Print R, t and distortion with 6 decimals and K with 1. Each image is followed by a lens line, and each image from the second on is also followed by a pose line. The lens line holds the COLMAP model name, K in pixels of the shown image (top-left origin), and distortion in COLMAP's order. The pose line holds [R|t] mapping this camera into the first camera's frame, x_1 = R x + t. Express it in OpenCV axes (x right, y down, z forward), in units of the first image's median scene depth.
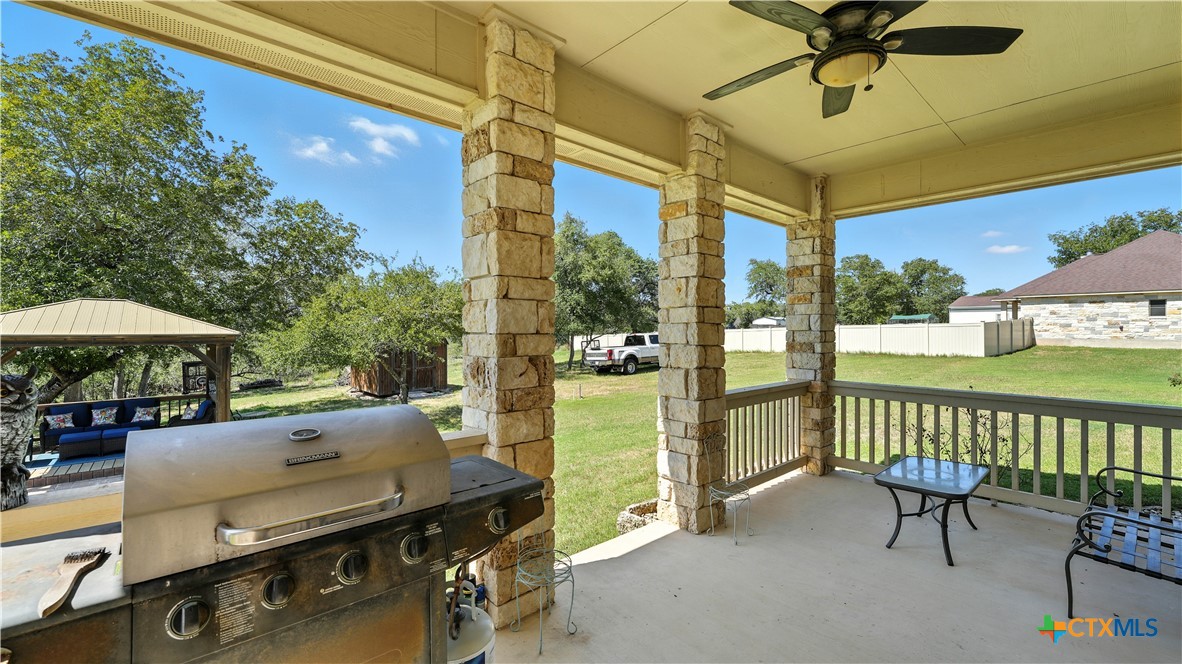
lens RADIAL K [[476.8, 0, 591.0], [0, 476.8, 332.0], [0, 0, 1]] dist [0.000352, 0.000182]
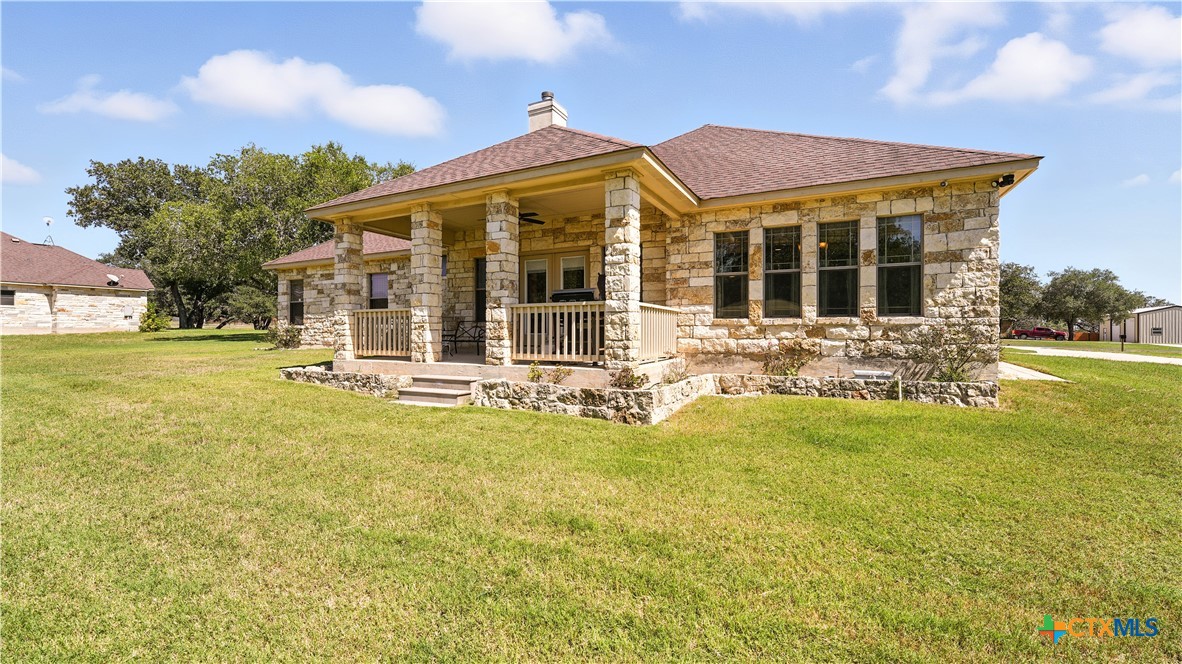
lens RADIAL K [[476.8, 0, 591.0], [0, 476.8, 332.0], [0, 0, 1]] dist [0.000352, 0.000182]
pose [[-0.358479, 0.001914, 0.933536, -0.307478], [0.006200, 0.999981, 0.000331, 0.035783], [-0.933517, 0.005907, -0.358484, 0.151221]]
